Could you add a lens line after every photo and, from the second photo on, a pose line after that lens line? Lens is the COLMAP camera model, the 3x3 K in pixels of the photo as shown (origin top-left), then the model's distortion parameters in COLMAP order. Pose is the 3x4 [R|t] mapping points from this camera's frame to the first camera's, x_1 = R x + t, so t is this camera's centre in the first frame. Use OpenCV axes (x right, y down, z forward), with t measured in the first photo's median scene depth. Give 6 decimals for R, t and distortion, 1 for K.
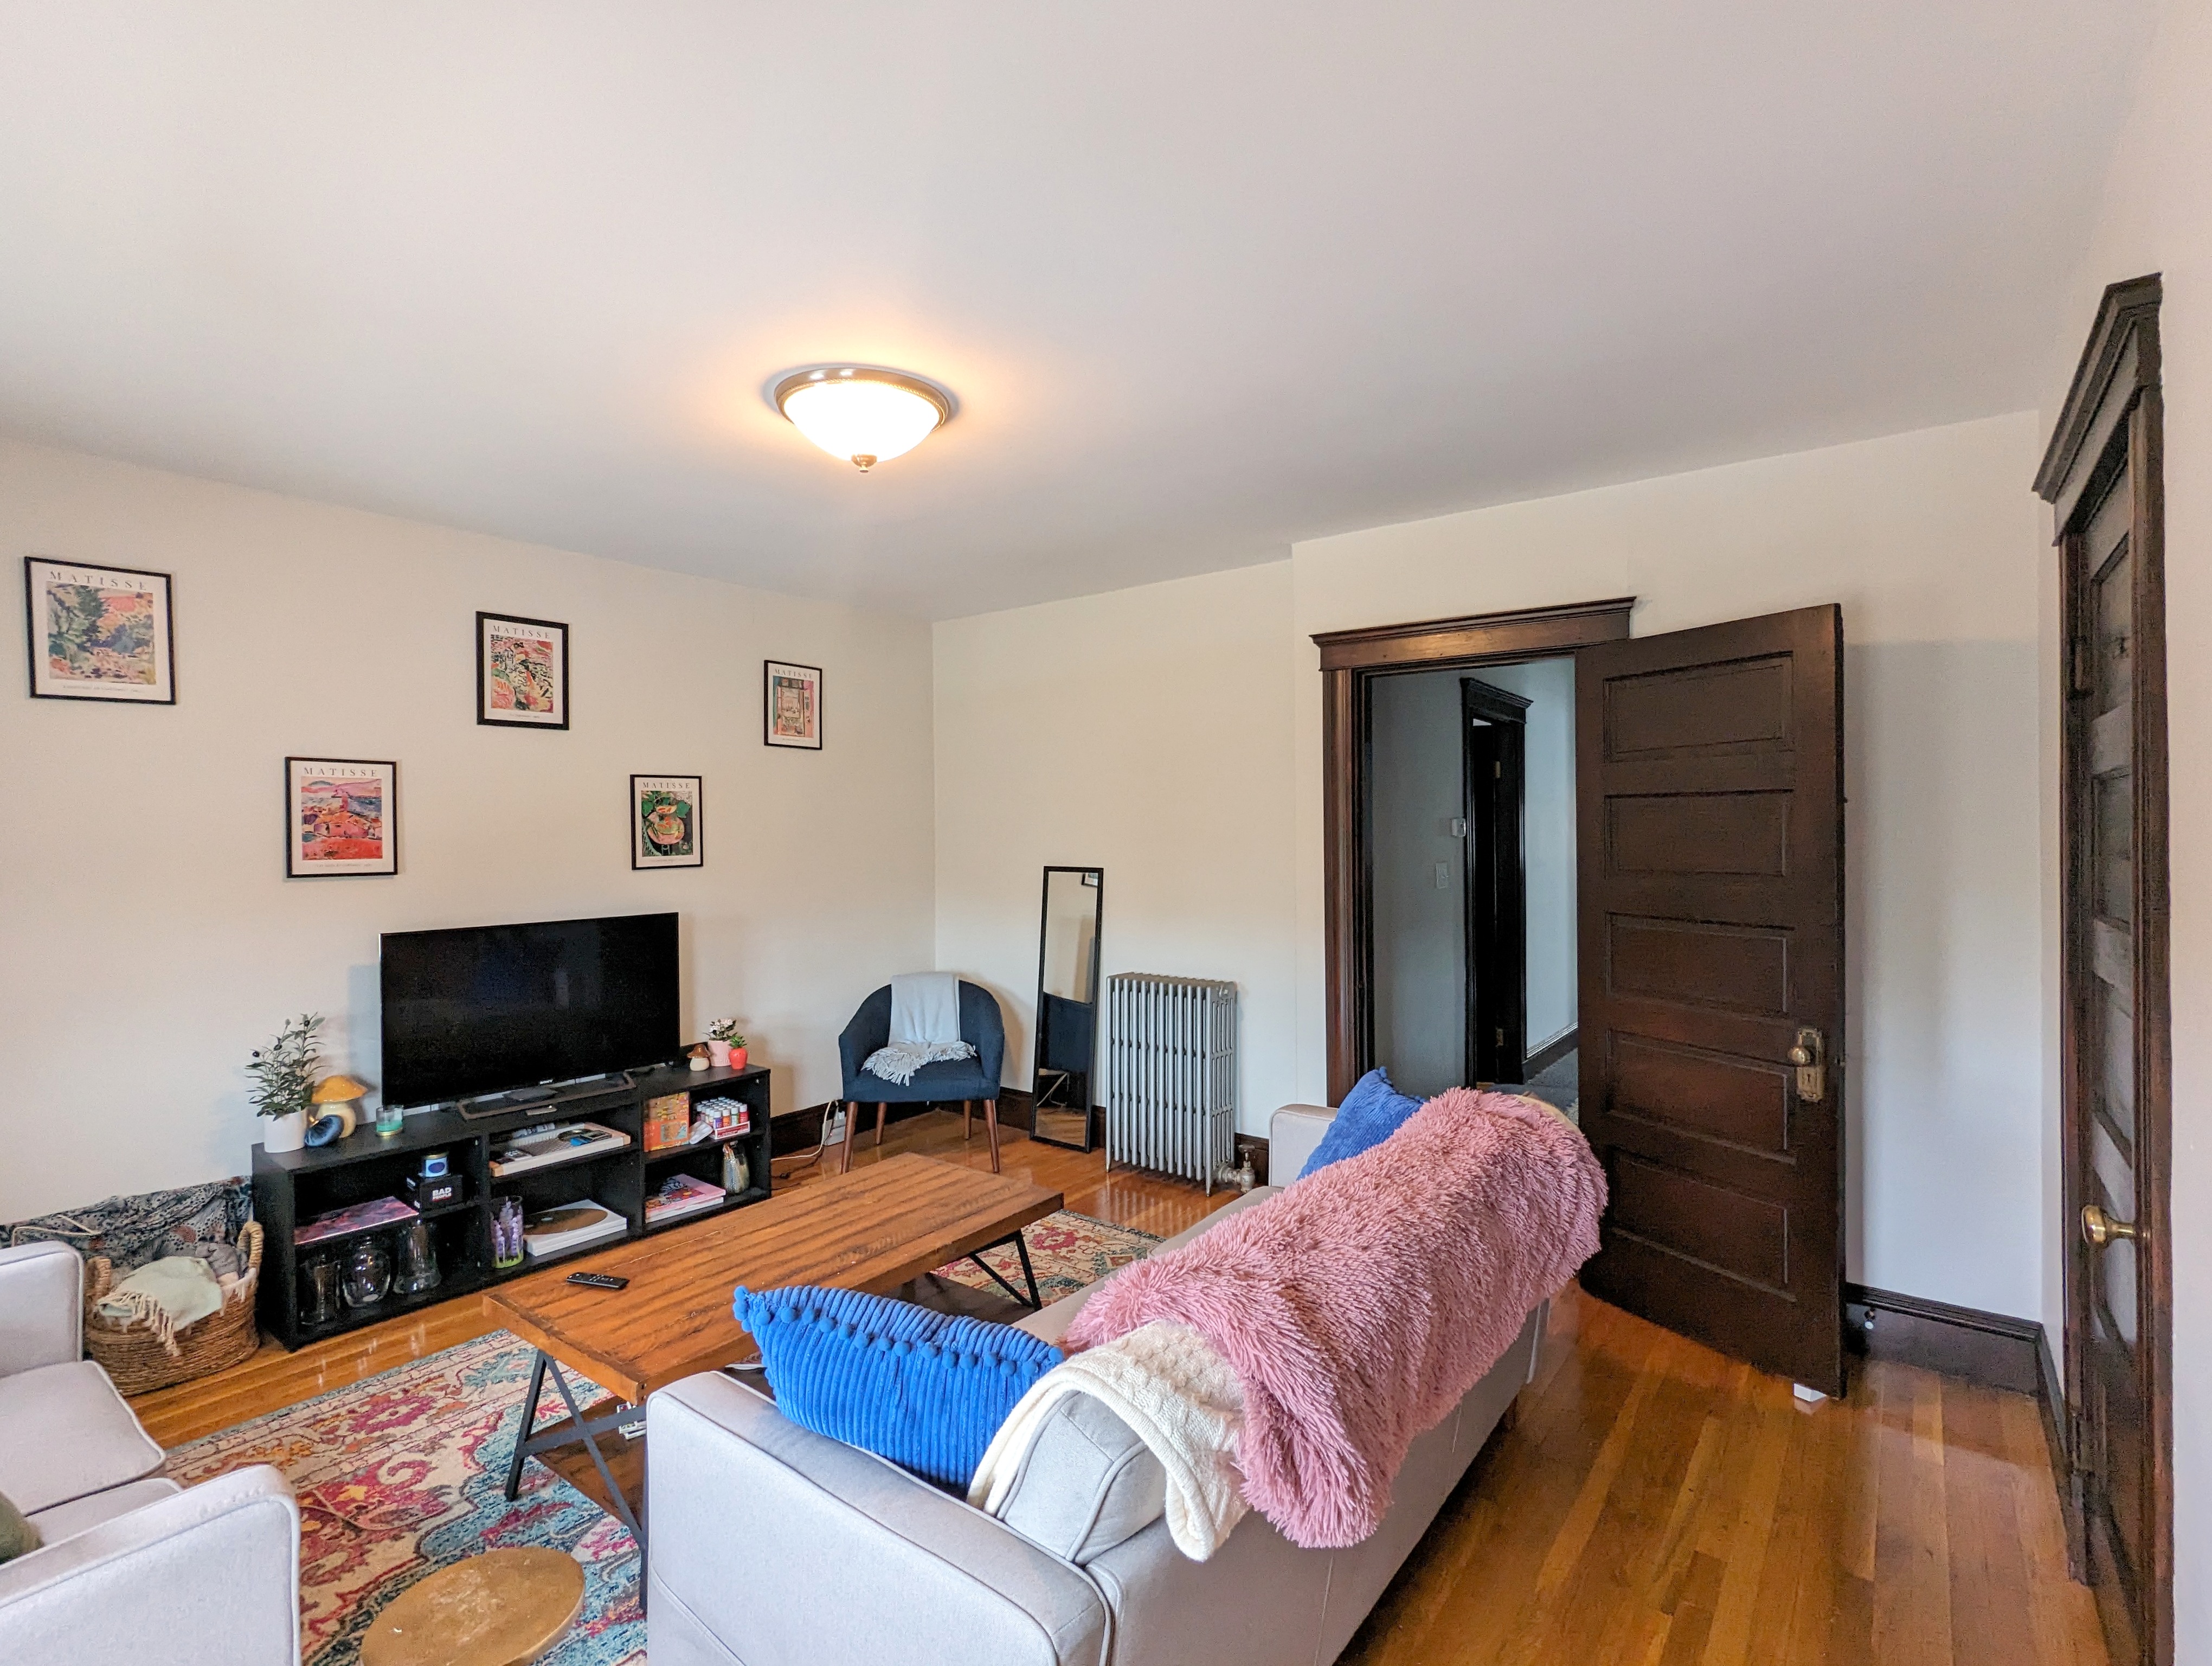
lens RADIAL K [[1065.9, 0, 1102.4], [0, 1065.9, 832.9], [0, 0, 1]] dist [0.010466, -0.002120]
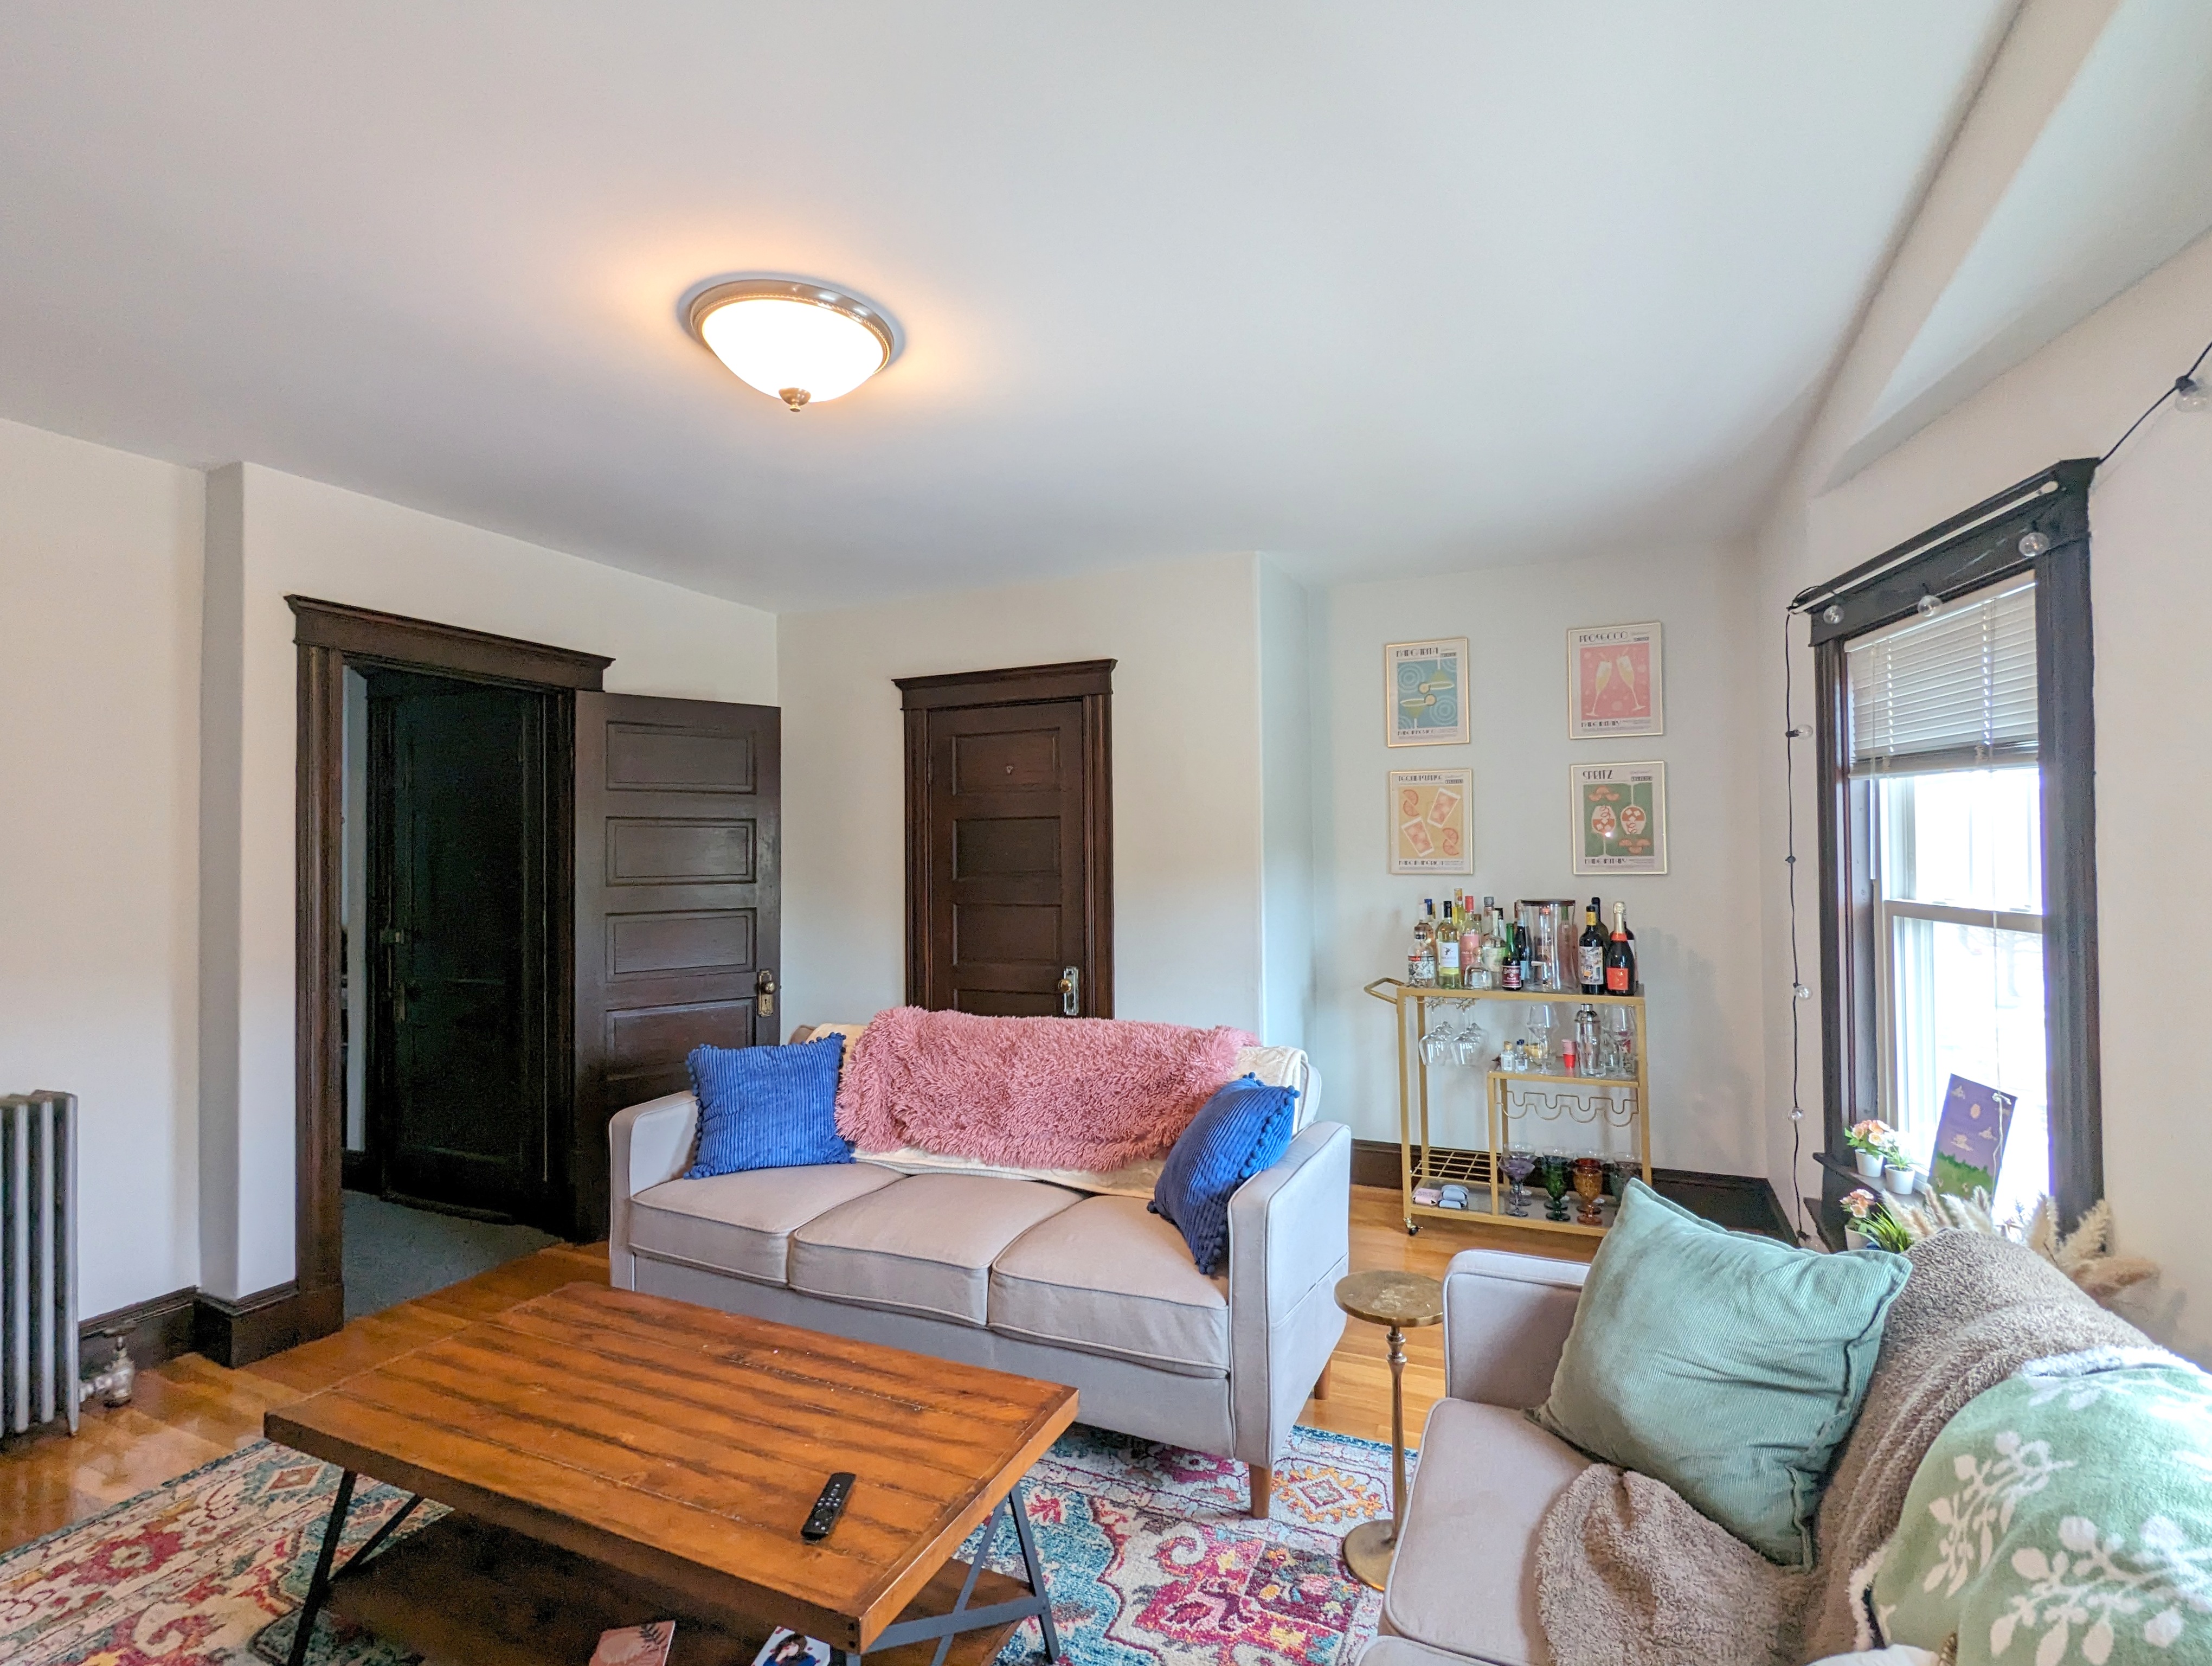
lens RADIAL K [[1065.9, 0, 1106.6], [0, 1065.9, 842.9], [0, 0, 1]] dist [0.010466, -0.002120]
pose [[-0.215915, 0.022497, 0.976153, -1.083109], [0.016798, 0.999672, -0.019323, 0.034101], [-0.976268, 0.012225, -0.216222, 0.919168]]
